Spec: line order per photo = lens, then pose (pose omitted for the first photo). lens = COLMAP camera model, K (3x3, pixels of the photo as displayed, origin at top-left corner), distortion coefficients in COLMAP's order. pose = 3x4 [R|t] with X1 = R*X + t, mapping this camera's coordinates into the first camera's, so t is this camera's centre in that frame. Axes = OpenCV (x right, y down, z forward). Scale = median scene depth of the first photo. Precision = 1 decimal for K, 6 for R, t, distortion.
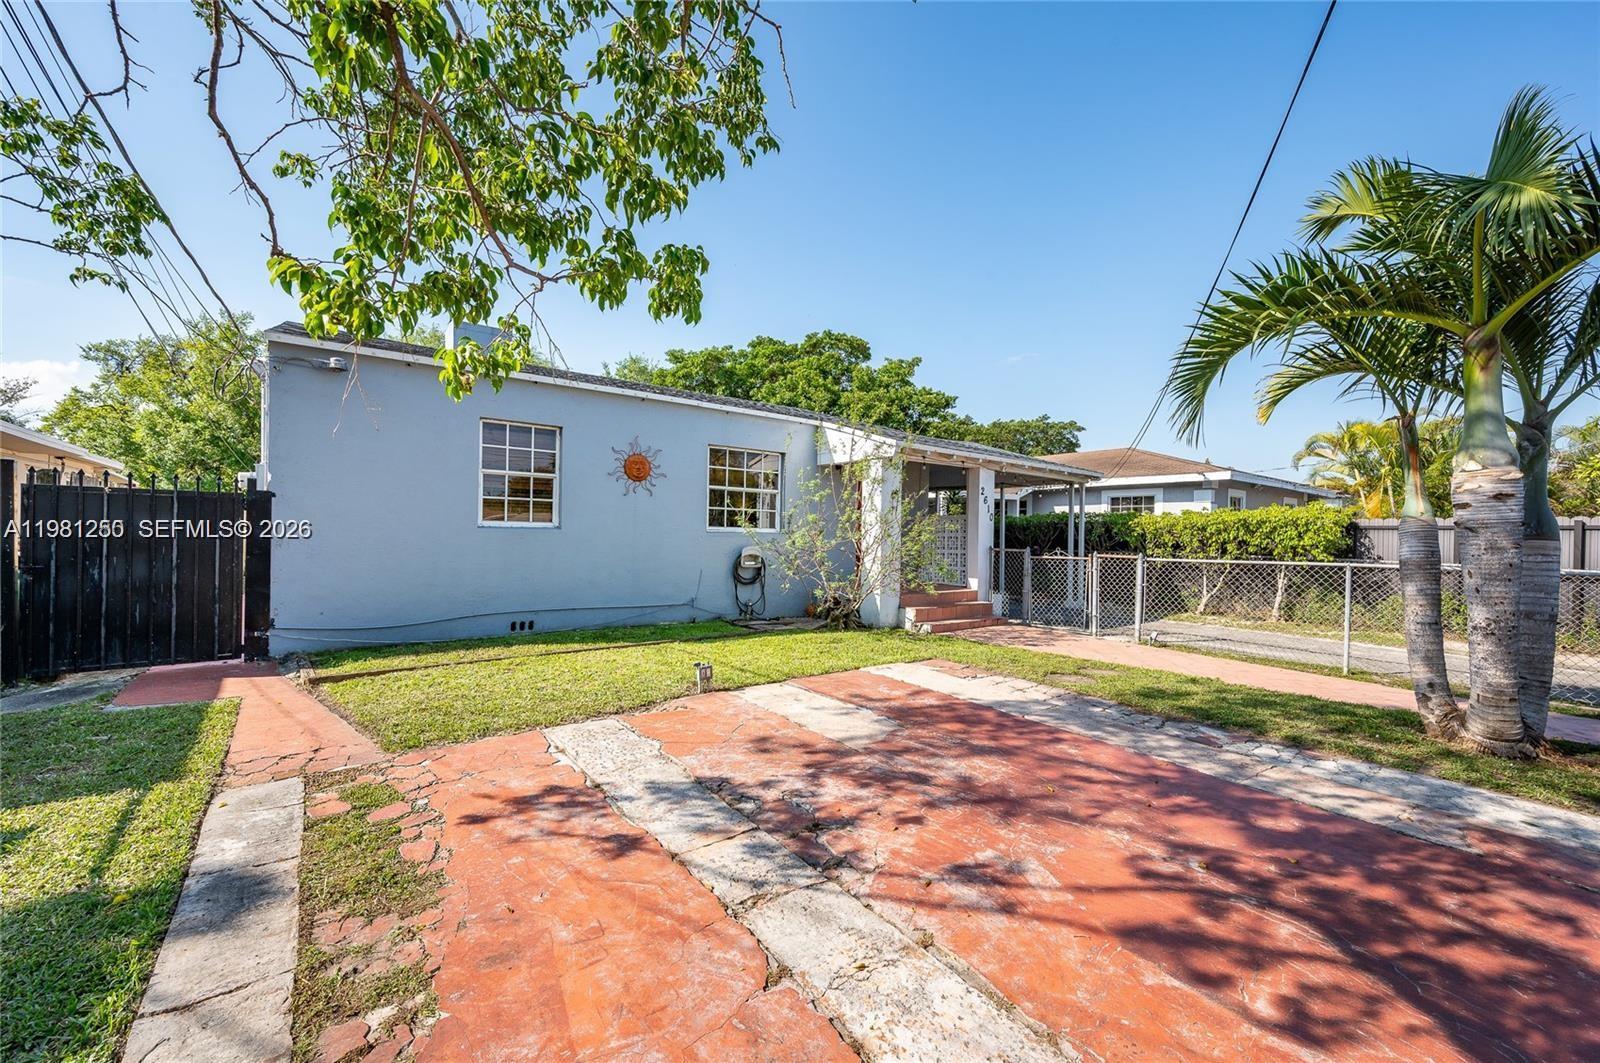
lens RADIAL K [[630.1, 0, 800.0], [0, 630.1, 531.5], [0, 0, 1]] dist [-0.000044, -0.000429]
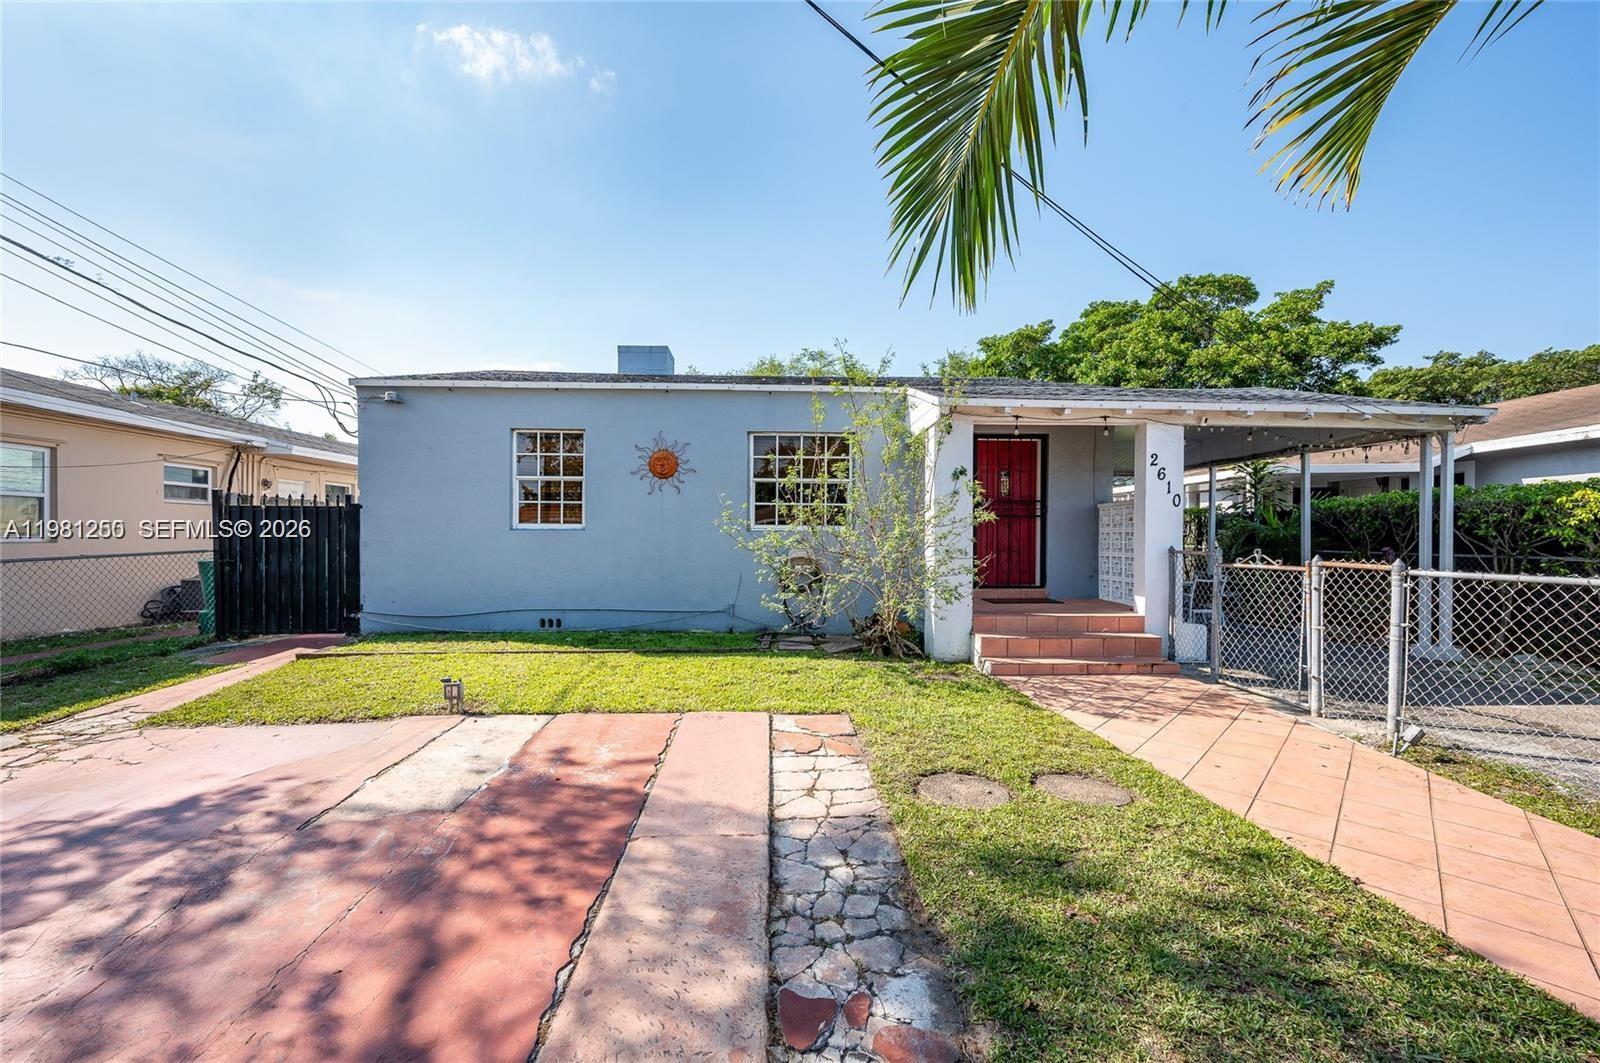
lens RADIAL K [[630.1, 0, 800.0], [0, 630.1, 531.5], [0, 0, 1]] dist [-0.000044, -0.000429]
pose [[0.815564, -0.016351, -0.578436, 0.448975], [0.013458, 0.999866, -0.009290, 0.011331], [0.578510, -0.000208, 0.815675, 0.342308]]
